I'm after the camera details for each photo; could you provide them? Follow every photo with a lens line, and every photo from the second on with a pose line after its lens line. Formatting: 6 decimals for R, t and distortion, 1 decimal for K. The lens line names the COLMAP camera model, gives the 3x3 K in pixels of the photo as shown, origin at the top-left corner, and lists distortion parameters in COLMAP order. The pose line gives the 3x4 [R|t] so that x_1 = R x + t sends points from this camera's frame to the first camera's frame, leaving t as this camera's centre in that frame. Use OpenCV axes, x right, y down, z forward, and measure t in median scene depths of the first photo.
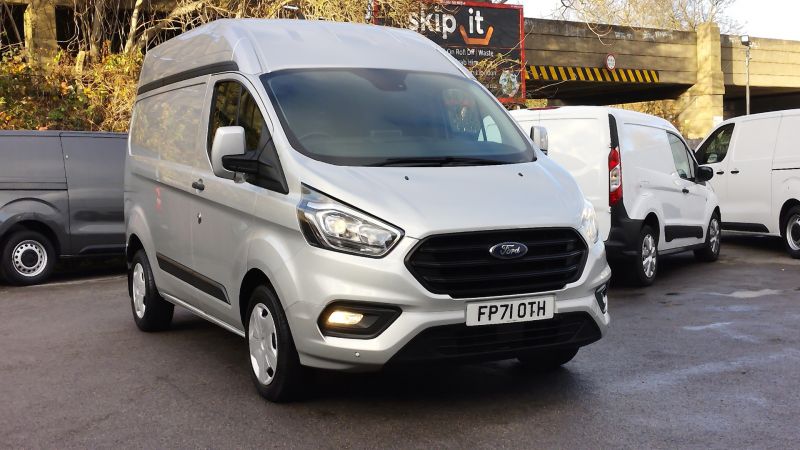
lens RADIAL K [[1053.0, 0, 400.0], [0, 1053.0, 225.0], [0, 0, 1]] dist [0.280296, -1.518888]
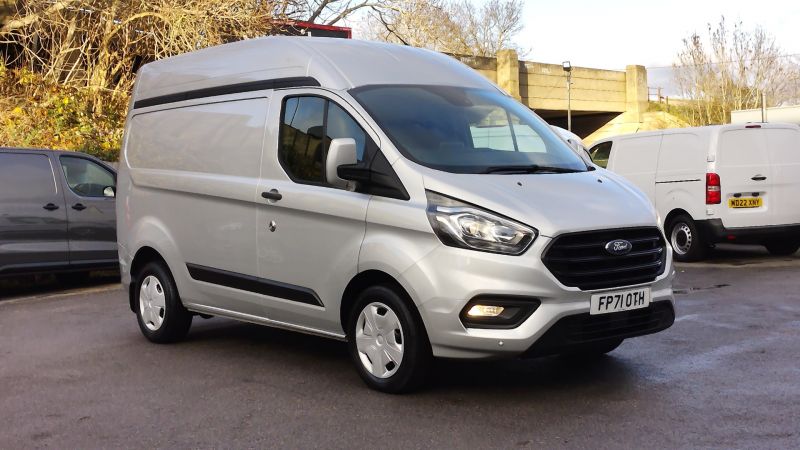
lens RADIAL K [[1053.0, 0, 400.0], [0, 1053.0, 225.0], [0, 0, 1]] dist [0.280296, -1.518888]
pose [[0.975357, -0.014451, 0.220157, -0.364946], [0.018851, 0.999662, -0.017900, 0.016175], [-0.219824, 0.021609, 0.975300, -0.051923]]
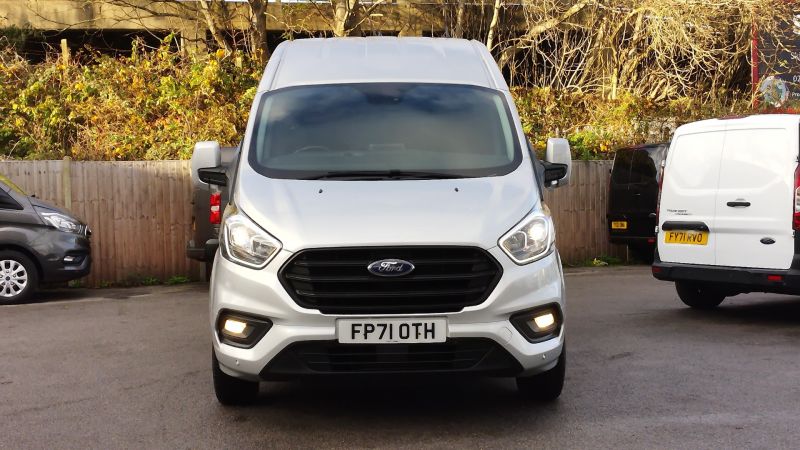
lens RADIAL K [[1053.0, 0, 400.0], [0, 1053.0, 225.0], [0, 0, 1]] dist [0.280296, -1.518888]
pose [[0.899291, 0.025754, -0.436592, 0.516754], [-0.032328, 0.999448, -0.007632, -0.007609], [0.436155, 0.020978, 0.899627, 0.137773]]
